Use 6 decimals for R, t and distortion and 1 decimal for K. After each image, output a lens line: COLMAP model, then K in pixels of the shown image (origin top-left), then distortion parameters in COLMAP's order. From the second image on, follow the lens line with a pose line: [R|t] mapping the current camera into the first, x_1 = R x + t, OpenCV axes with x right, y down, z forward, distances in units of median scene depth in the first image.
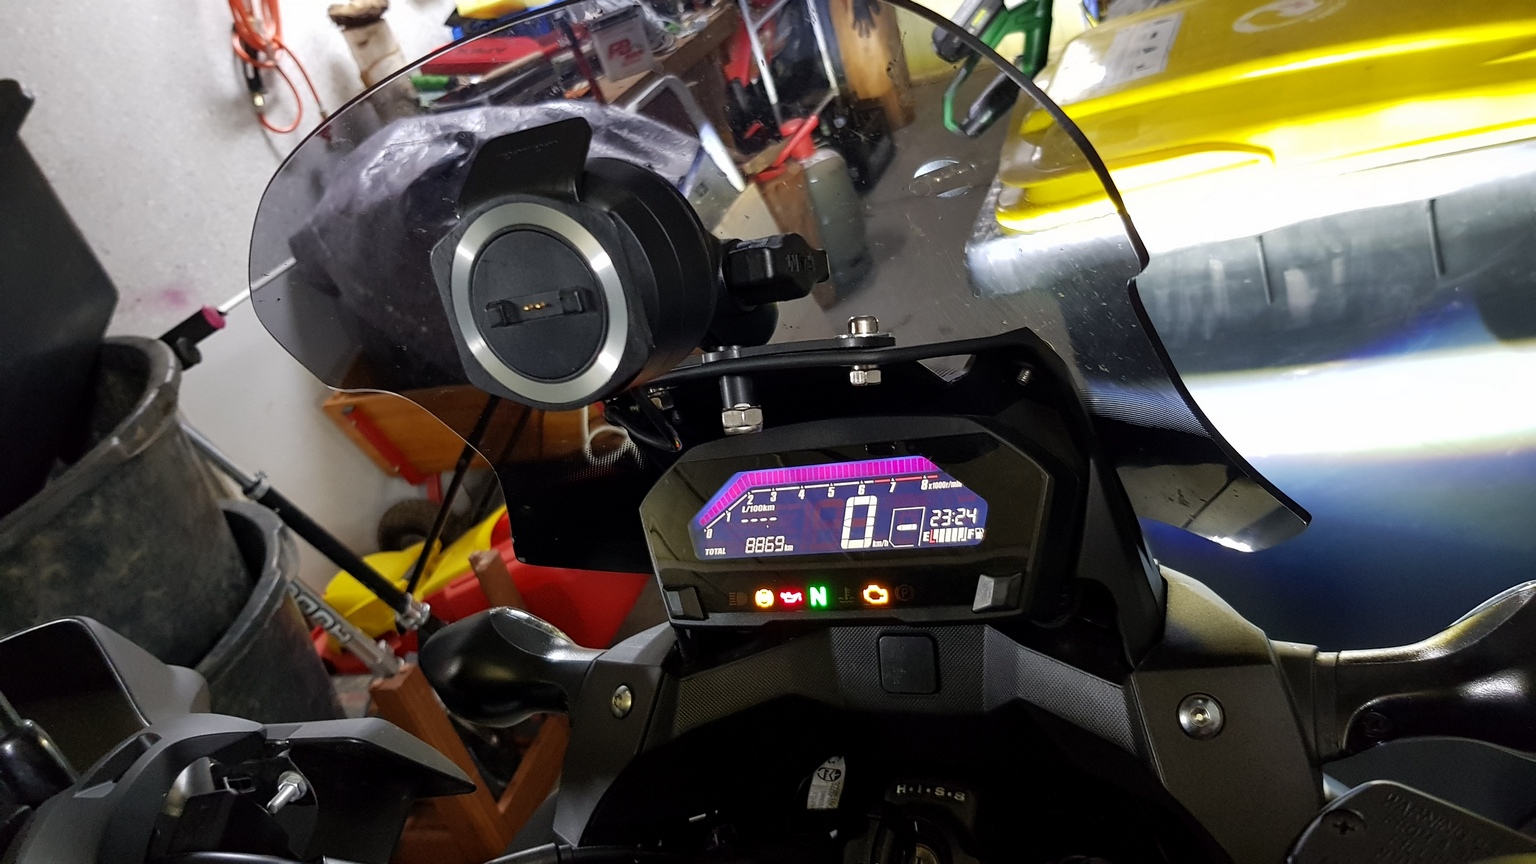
lens RADIAL K [[1245.5, 0, 761.4], [0, 1245.5, 428.2], [0, 0, 1]] dist [0.004228, -0.035921]
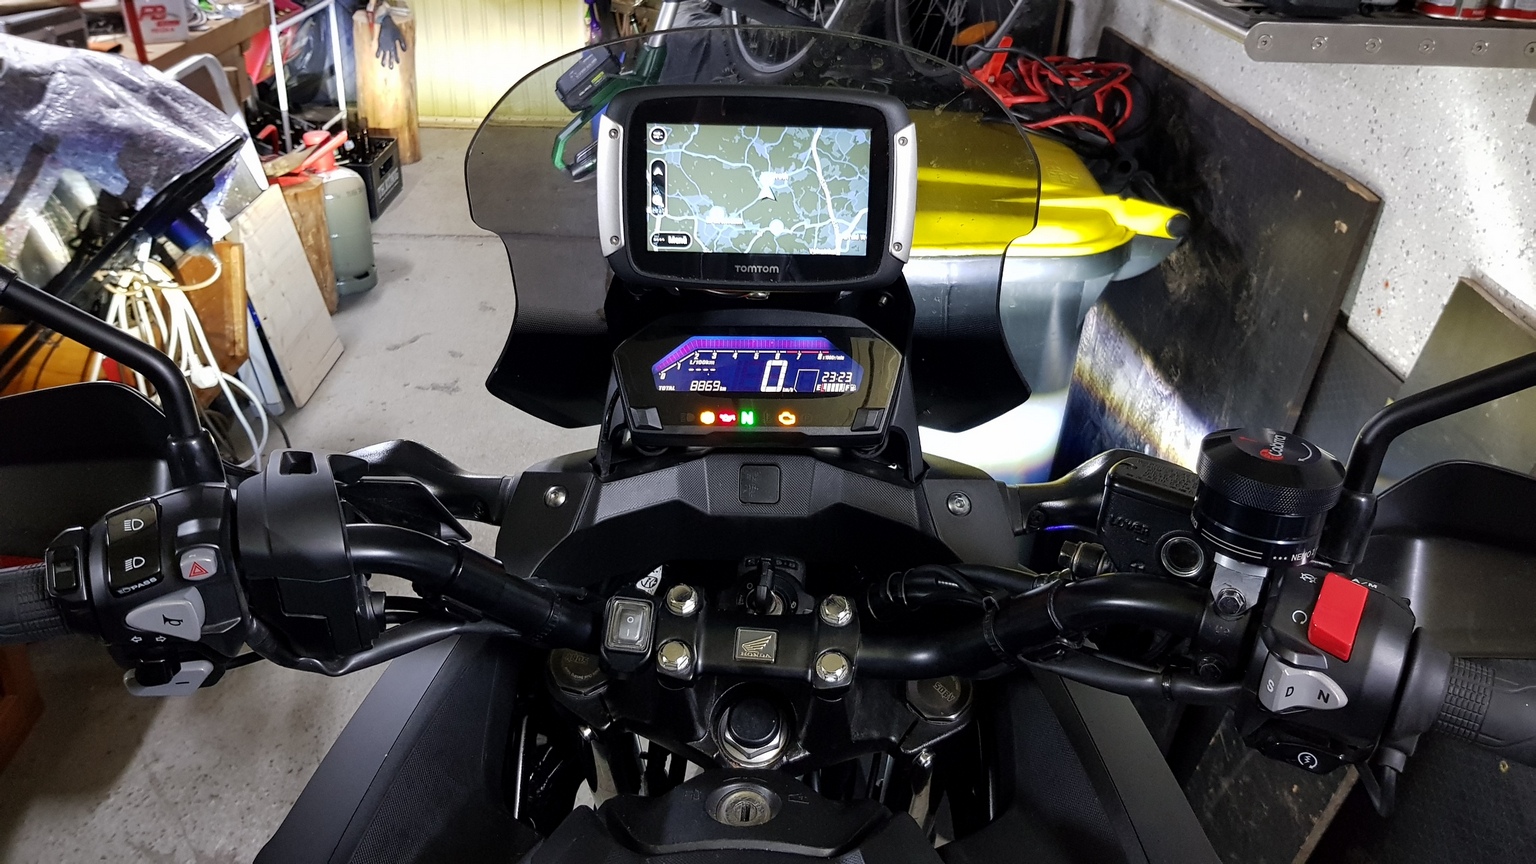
lens RADIAL K [[1245.5, 0, 786.0], [0, 1245.5, 463.5], [0, 0, 1]] dist [0.004228, -0.035921]
pose [[0.880872, 0.120469, 0.457768, -0.597315], [-0.106562, 0.992717, -0.056195, 0.263206], [-0.461203, 0.000719, 0.887294, -0.401039]]
